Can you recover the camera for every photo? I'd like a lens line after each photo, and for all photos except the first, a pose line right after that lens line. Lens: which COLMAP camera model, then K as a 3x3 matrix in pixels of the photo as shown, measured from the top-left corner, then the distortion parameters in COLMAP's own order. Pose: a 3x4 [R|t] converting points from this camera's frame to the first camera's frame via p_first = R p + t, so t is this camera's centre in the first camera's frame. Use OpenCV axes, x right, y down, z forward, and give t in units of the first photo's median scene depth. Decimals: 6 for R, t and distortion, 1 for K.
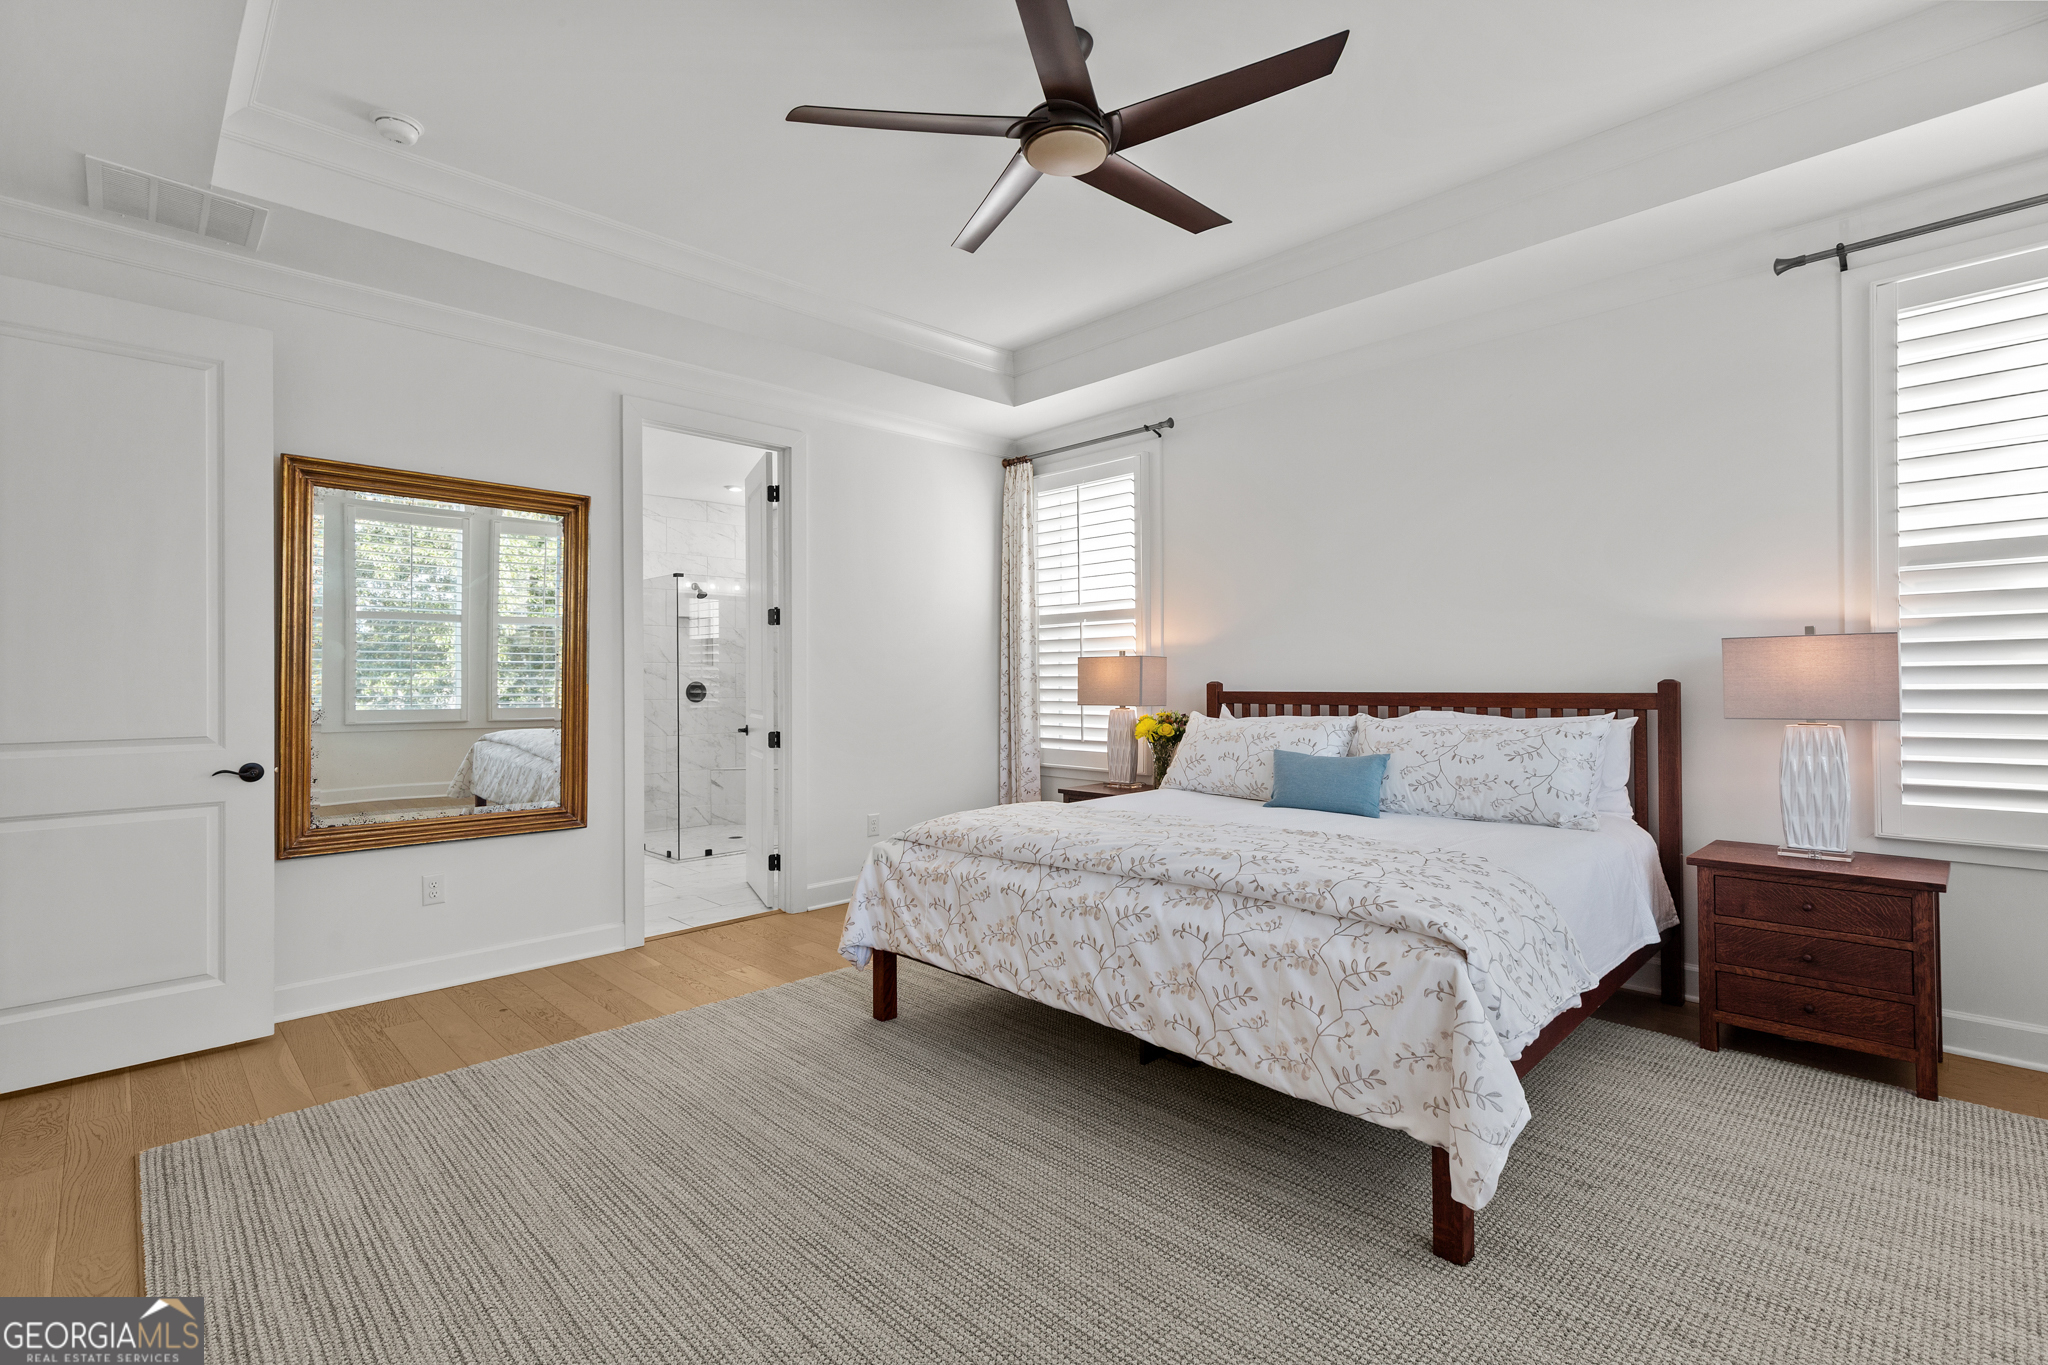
lens RADIAL K [[925.6, 0, 1038.6], [0, 925.6, 675.8], [0, 0, 1]] dist [0.006158, -0.000034]
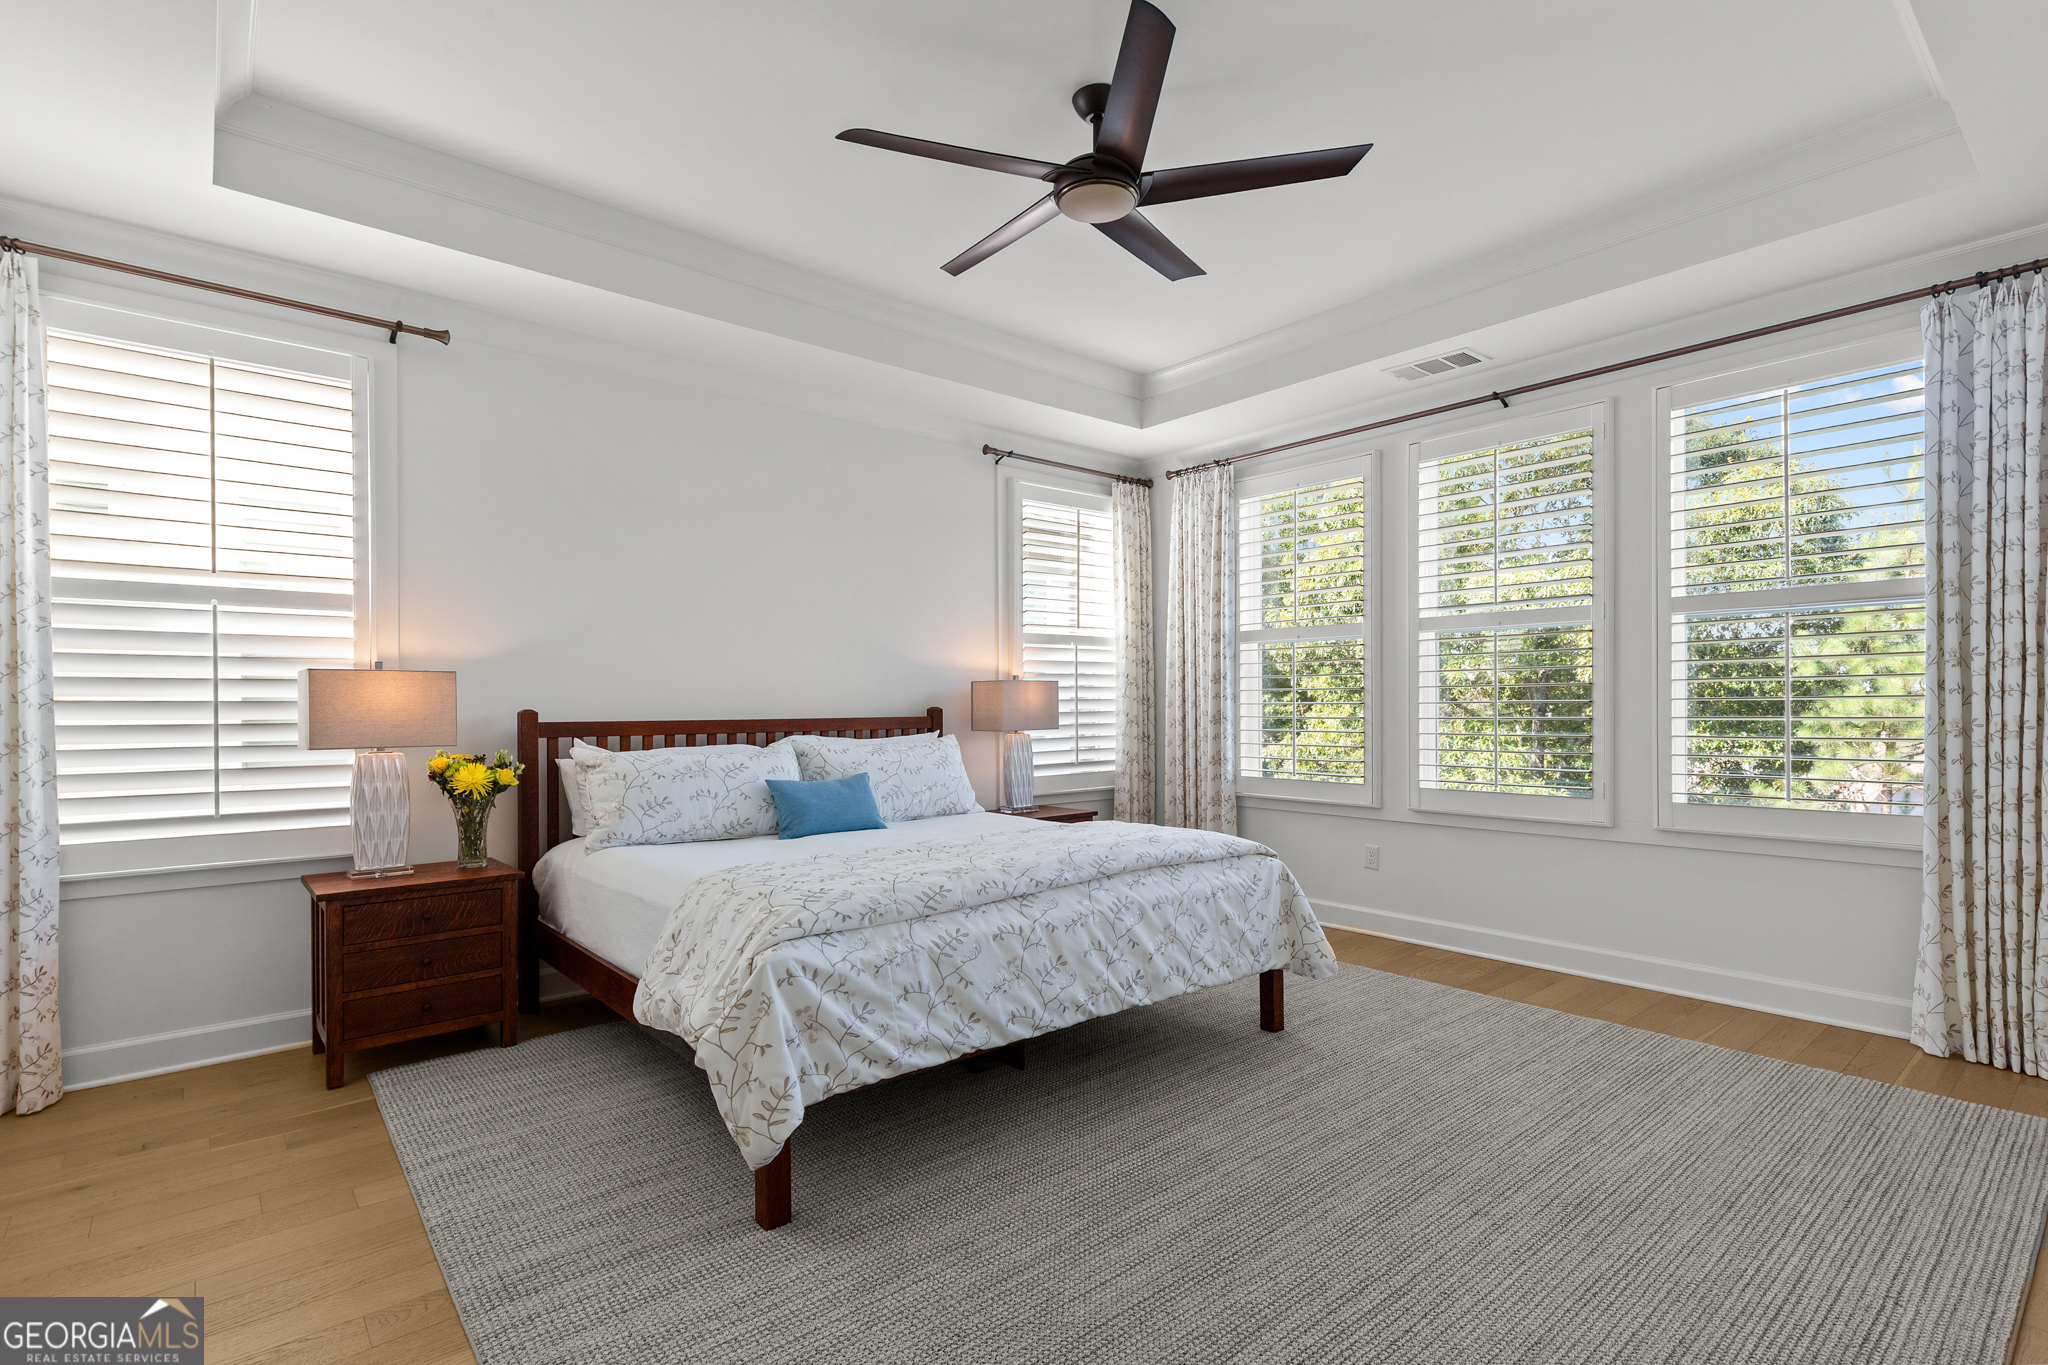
lens RADIAL K [[971.3, 0, 1029.2], [0, 971.3, 711.9], [0, 0, 1]] dist [0.013293, -0.000019]
pose [[0.076250, -0.000241, 0.997089, -0.711156], [-0.000187, 1.000000, 0.000256, 0.009698], [-0.997089, -0.000206, 0.076250, 0.654723]]
